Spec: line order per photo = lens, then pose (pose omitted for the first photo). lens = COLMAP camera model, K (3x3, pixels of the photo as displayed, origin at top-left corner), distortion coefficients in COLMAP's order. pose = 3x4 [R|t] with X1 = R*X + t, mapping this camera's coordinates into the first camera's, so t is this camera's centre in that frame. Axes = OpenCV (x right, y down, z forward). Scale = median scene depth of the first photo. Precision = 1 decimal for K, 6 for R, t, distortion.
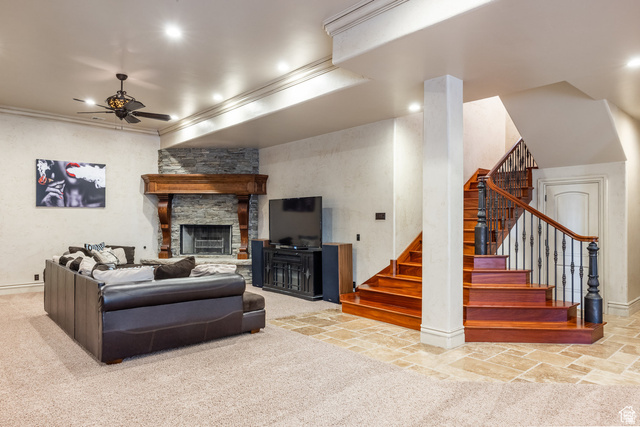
lens RADIAL K [[408.6, 0, 321.0], [0, 408.6, 214.2], [0, 0, 1]] dist [0.005869, 0.000429]
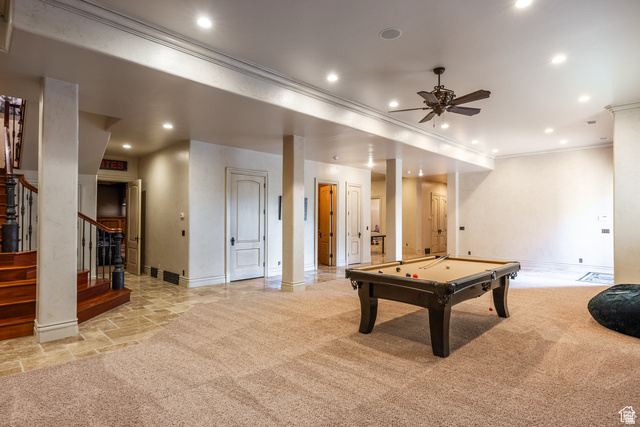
lens RADIAL K [[337.9, 0, 320.9], [0, 337.9, 215.2], [0, 0, 1]] dist [0.002748, 0.000639]
pose [[-0.062002, 0.007399, 0.998049, -0.309763], [-0.022462, 0.999709, -0.008807, -0.000049], [-0.997823, -0.022964, -0.061818, 0.197552]]
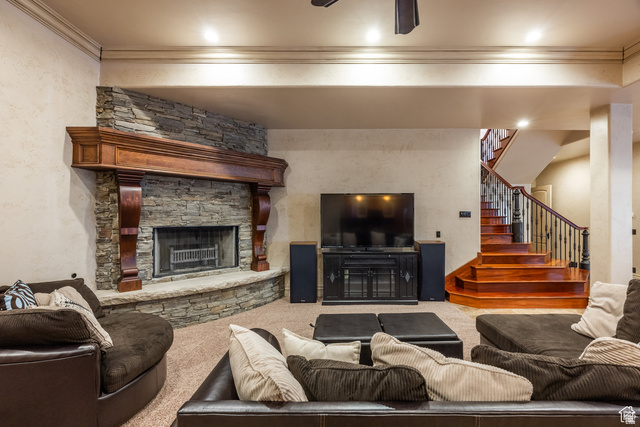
lens RADIAL K [[287.9, 0, 319.5], [0, 287.9, 217.1], [0, 0, 1]] dist [0.001329, -0.000056]
pose [[0.657797, -0.004176, 0.753184, -0.513150], [-0.008029, 0.999889, 0.012555, 0.004031], [-0.753153, -0.014306, 0.657690, 0.566326]]
